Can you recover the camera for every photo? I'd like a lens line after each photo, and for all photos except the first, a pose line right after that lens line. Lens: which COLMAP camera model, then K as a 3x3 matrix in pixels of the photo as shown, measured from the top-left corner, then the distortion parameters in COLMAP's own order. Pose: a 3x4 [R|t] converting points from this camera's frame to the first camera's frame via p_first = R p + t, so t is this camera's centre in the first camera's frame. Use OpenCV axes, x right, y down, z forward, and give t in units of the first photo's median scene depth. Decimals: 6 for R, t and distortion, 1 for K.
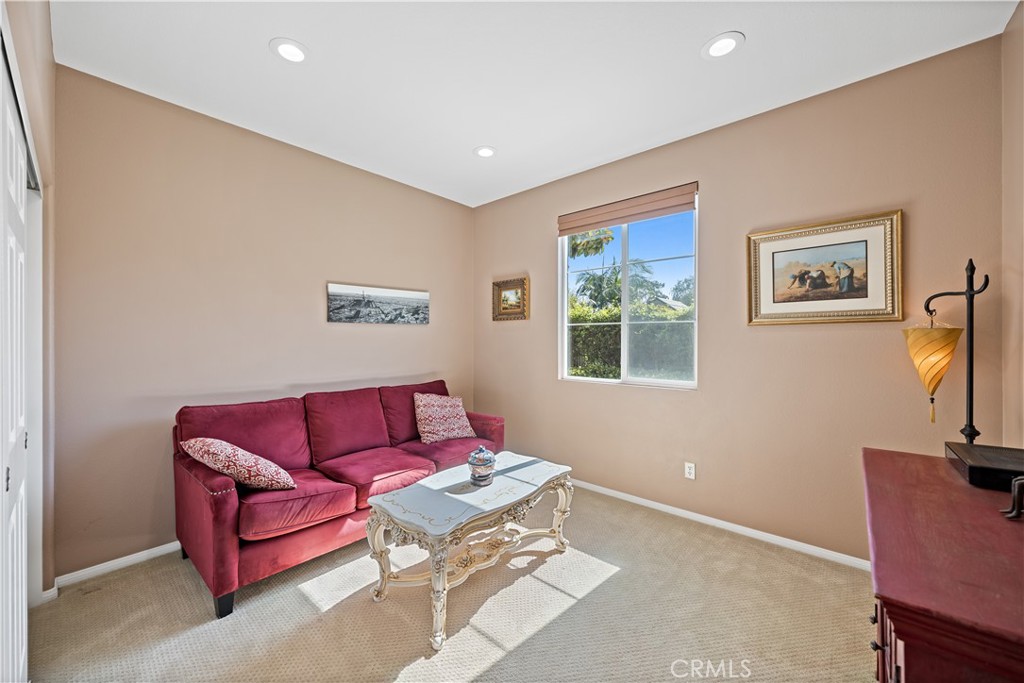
lens RADIAL K [[388.8, 0, 512.0], [0, 388.8, 341.5], [0, 0, 1]] dist [0.000211, 0.000061]
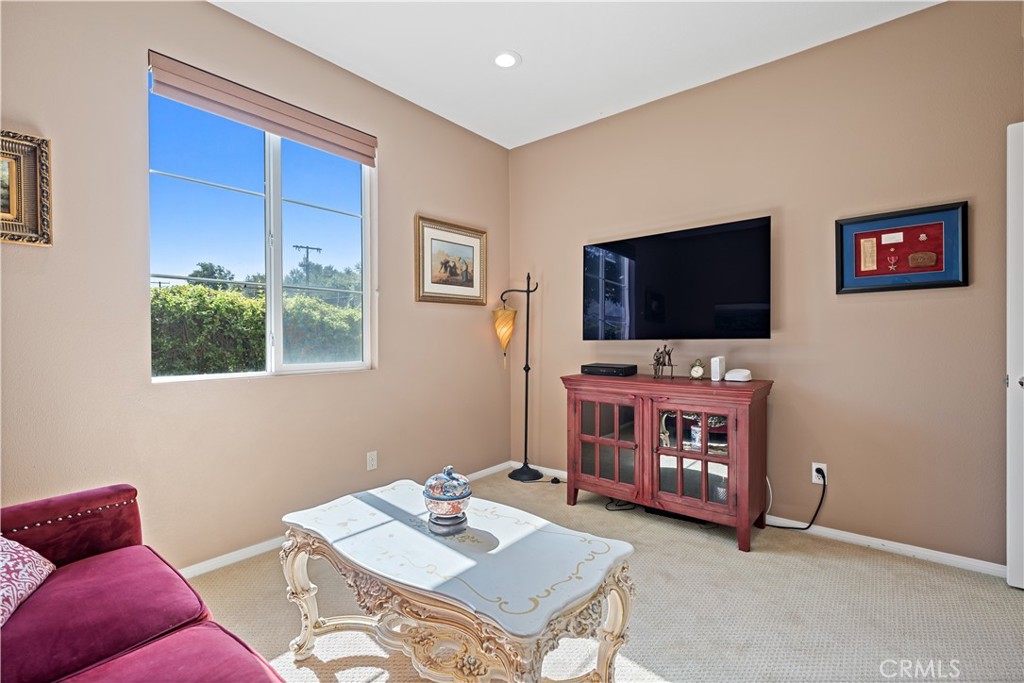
lens RADIAL K [[469.9, 0, 512.0], [0, 469.9, 341.5], [0, 0, 1]] dist [0.000151, -0.000034]
pose [[-0.039539, -0.002168, 0.999216, -0.741978], [0.014556, 0.999890, 0.002745, 0.074510], [-0.999112, 0.014653, -0.039503, 0.870846]]
